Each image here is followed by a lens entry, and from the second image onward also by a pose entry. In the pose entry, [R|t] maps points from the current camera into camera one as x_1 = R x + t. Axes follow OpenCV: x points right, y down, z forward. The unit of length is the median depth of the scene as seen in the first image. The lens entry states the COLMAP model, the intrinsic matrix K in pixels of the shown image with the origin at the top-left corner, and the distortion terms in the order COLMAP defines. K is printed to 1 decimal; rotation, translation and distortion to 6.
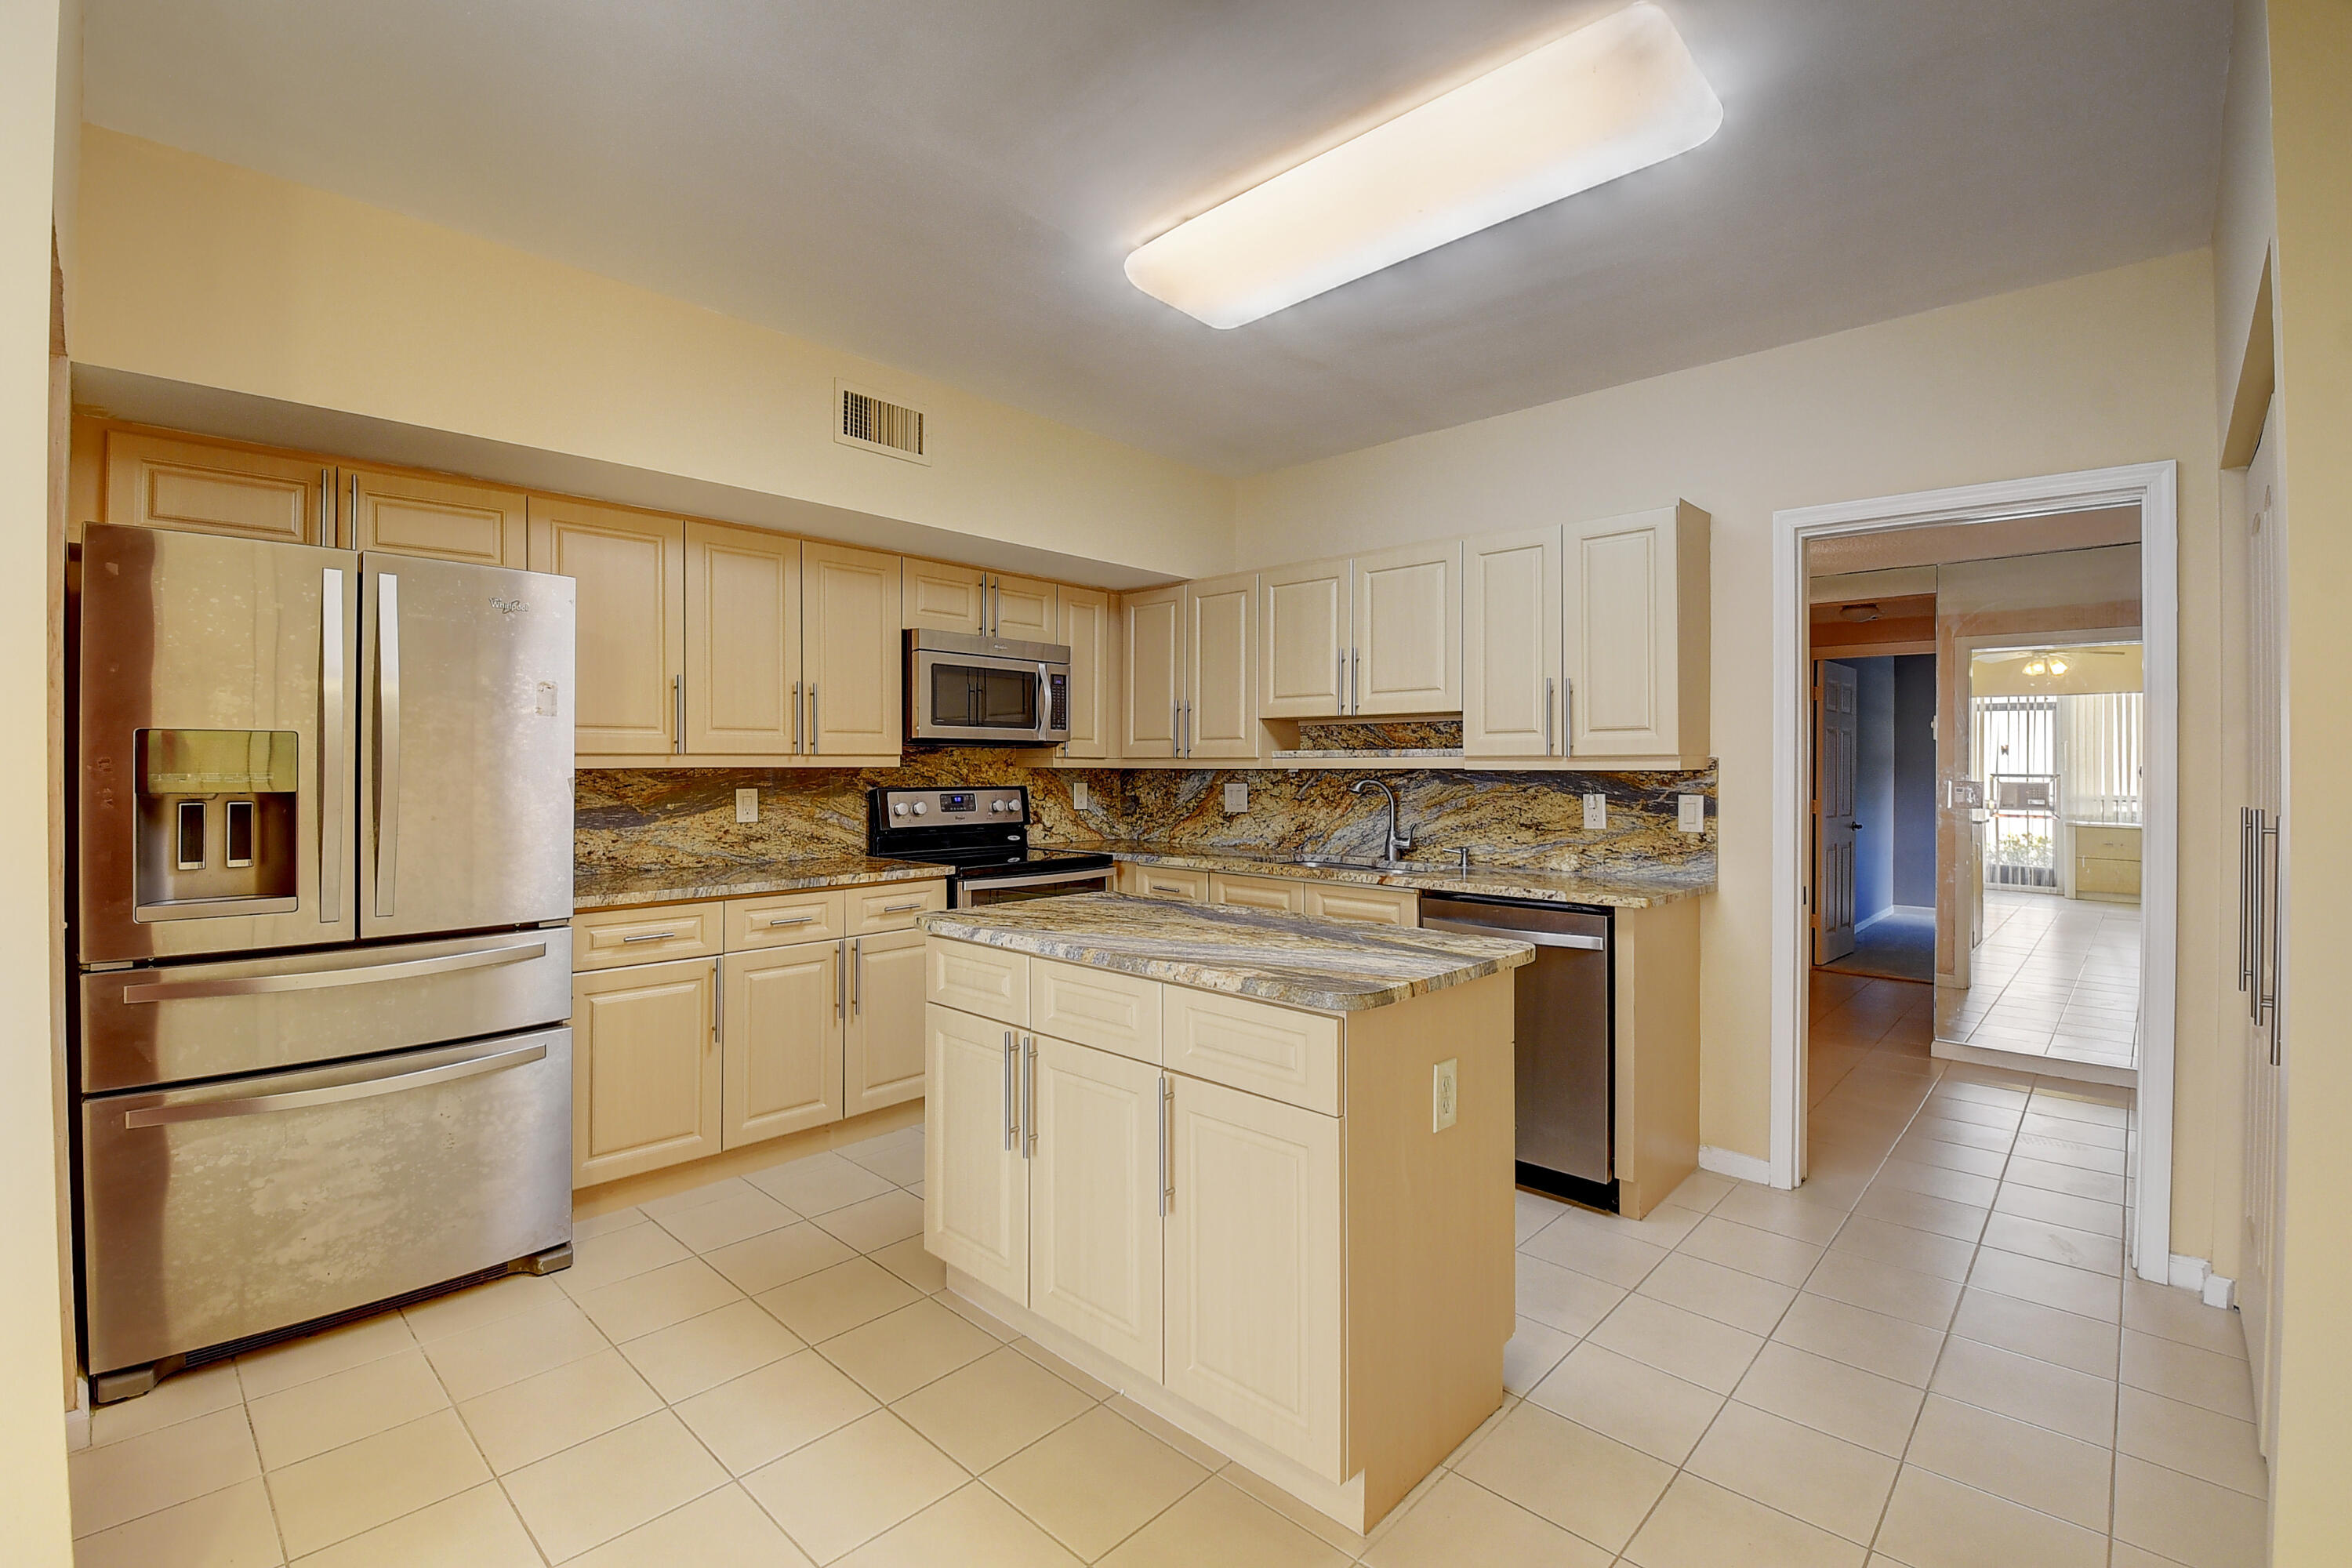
lens RADIAL K [[1046.1, 0, 1173.8], [0, 1046.1, 762.6], [0, 0, 1]] dist [0.000059, -0.011762]
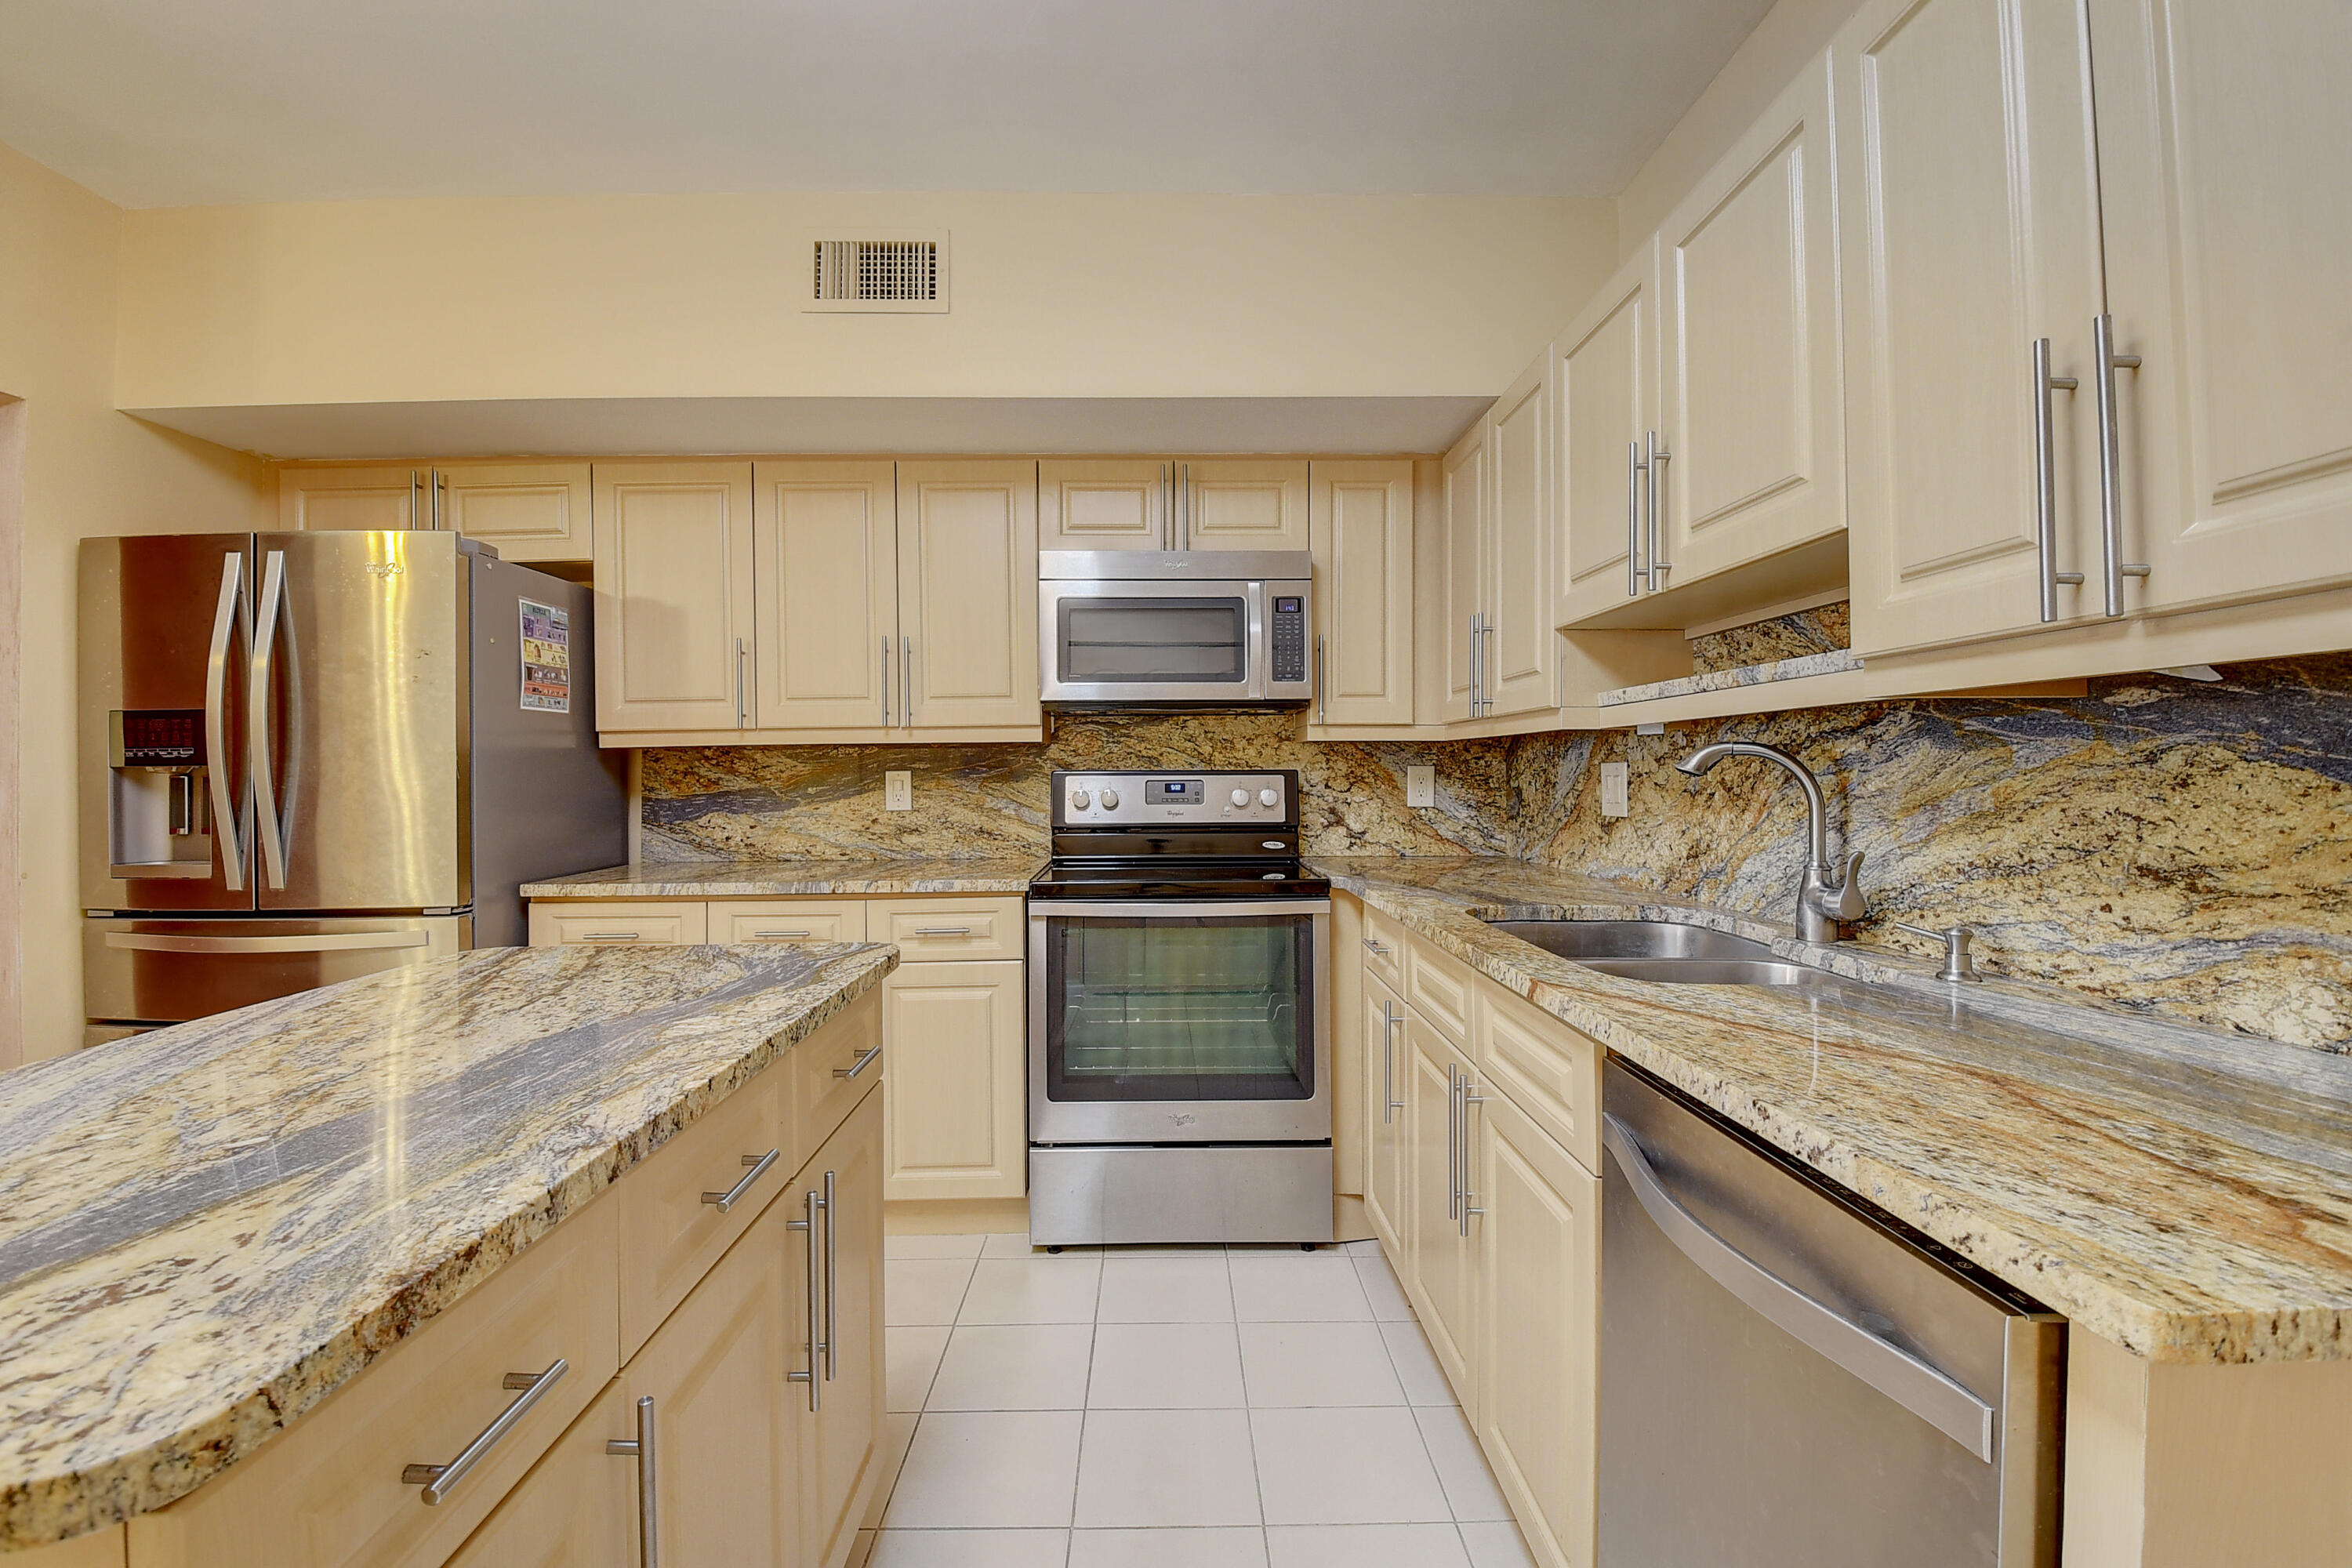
lens RADIAL K [[1046.1, 0, 1167.2], [0, 1046.1, 767.0], [0, 0, 1]] dist [0.000059, -0.011762]
pose [[0.687537, -0.009984, -0.726081, 0.394098], [0.011055, 0.999934, -0.003282, 0.029605], [0.726065, -0.005770, 0.687601, 0.639625]]
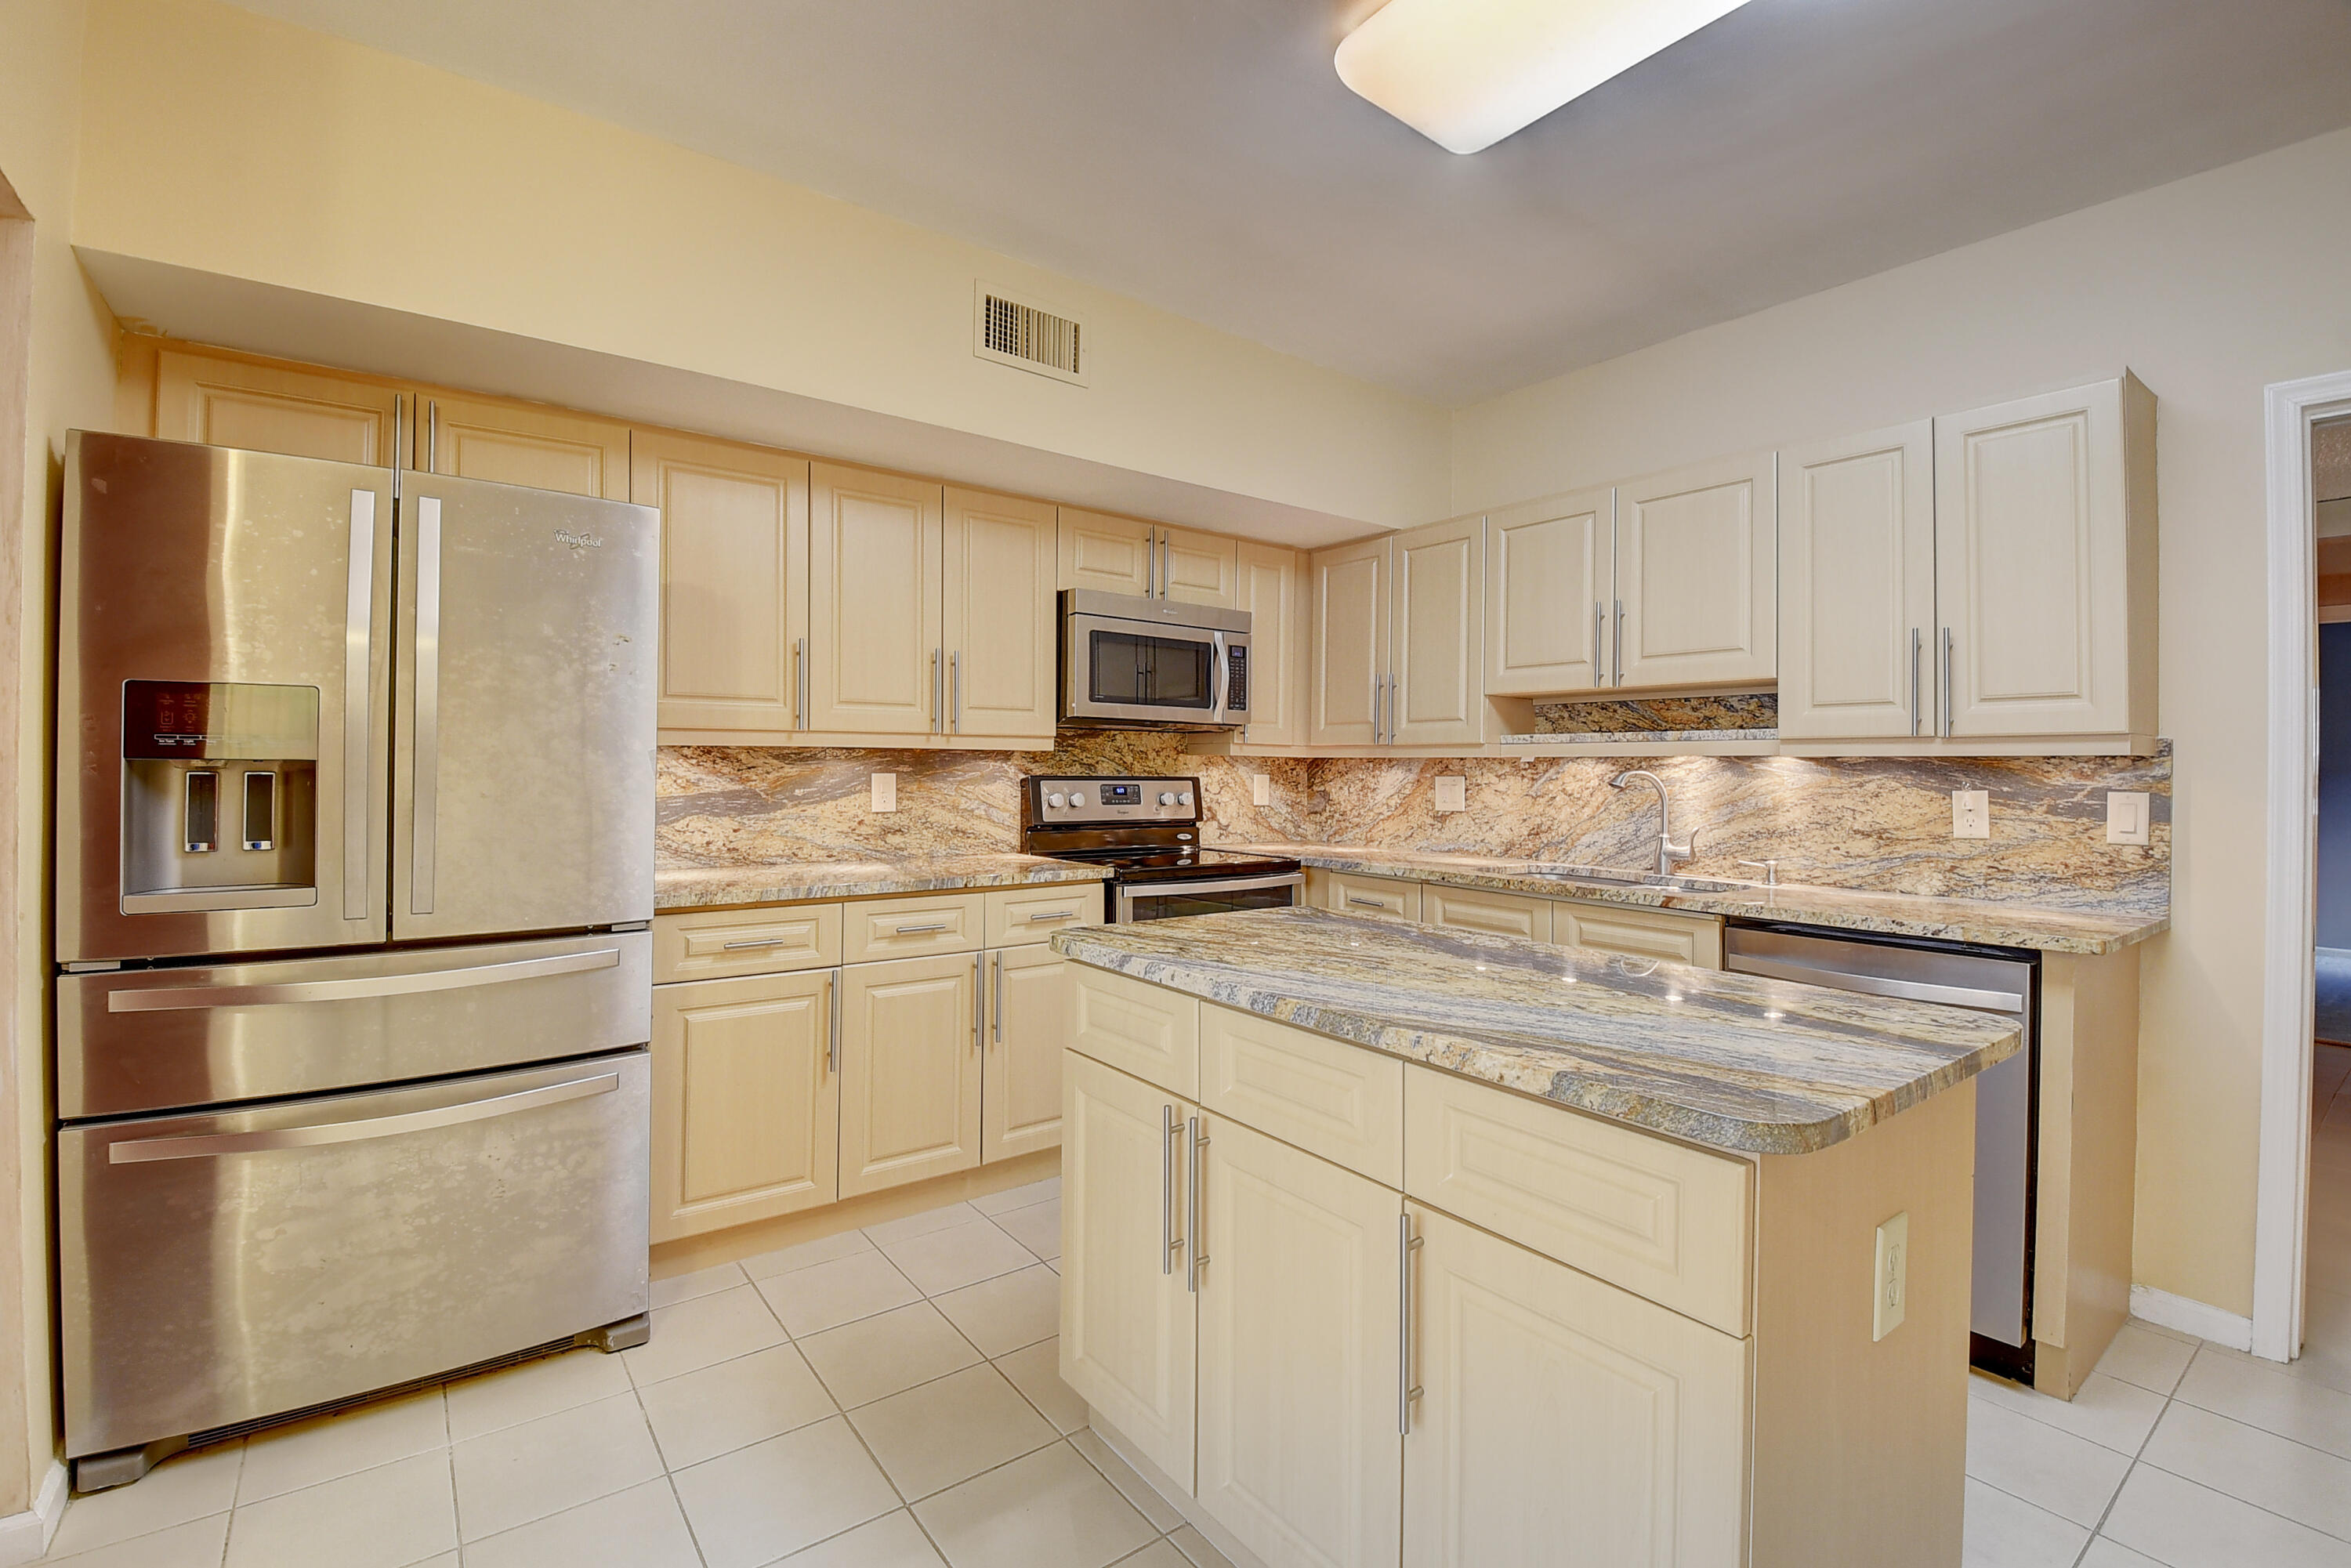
lens RADIAL K [[1045.6, 0, 1160.9], [0, 1045.6, 765.7], [0, 0, 1]] dist [0.000059, -0.011762]
pose [[0.984034, 0.007205, -0.177837, -0.025878], [-0.007198, 0.999974, 0.000683, 0.017410], [0.177837, 0.000608, 0.984060, 0.197320]]
